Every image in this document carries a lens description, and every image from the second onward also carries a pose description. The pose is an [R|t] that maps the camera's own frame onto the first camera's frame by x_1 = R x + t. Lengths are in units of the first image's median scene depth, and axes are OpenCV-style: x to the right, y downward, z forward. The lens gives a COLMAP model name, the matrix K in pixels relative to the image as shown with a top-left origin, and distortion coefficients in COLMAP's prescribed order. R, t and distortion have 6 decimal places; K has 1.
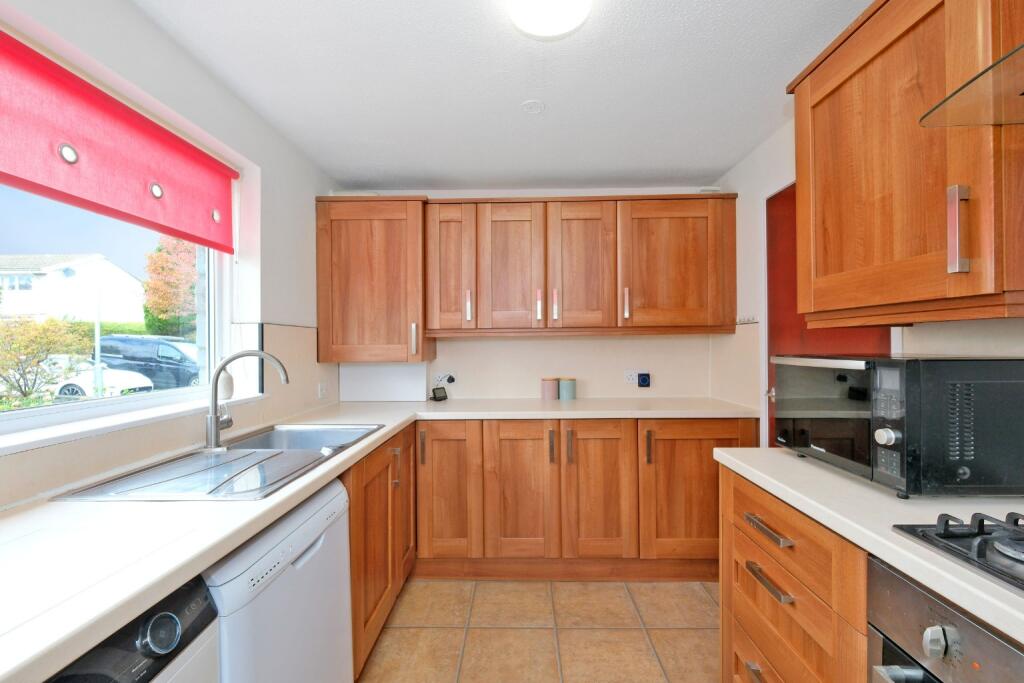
lens RADIAL K [[447.8, 0, 513.8], [0, 447.8, 343.4], [0, 0, 1]] dist [0.000397, 0.000370]
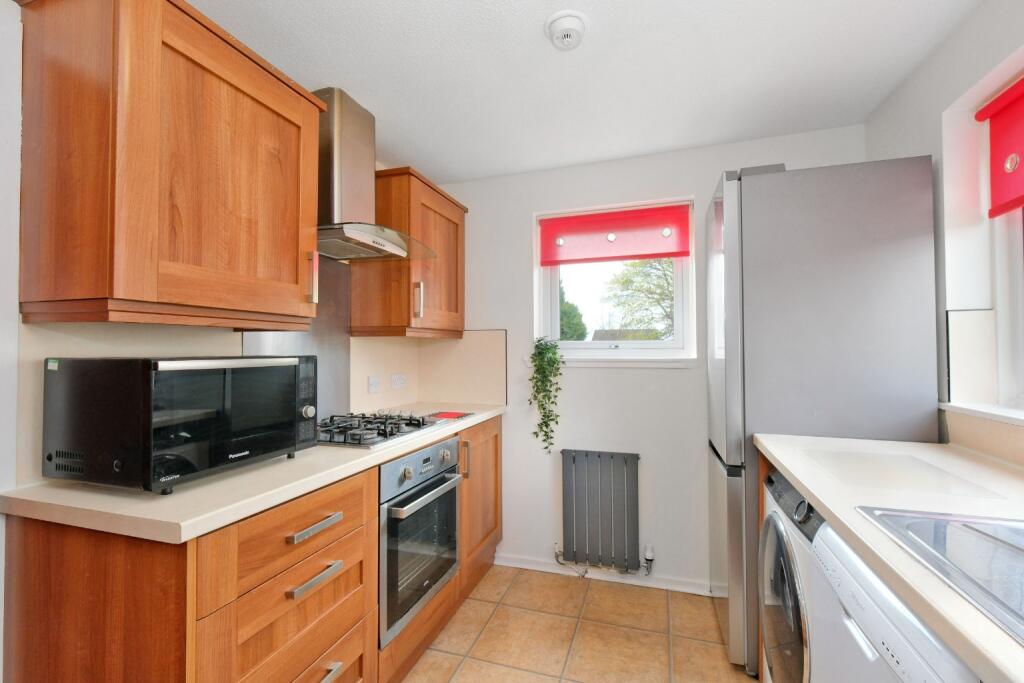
lens RADIAL K [[447.8, 0, 513.8], [0, 447.8, 343.4], [0, 0, 1]] dist [0.000397, 0.000370]
pose [[-0.953175, 0.018270, 0.301867, -0.173012], [0.011661, 0.999652, -0.023683, 0.031807], [-0.302194, -0.019055, -0.953056, 1.846438]]
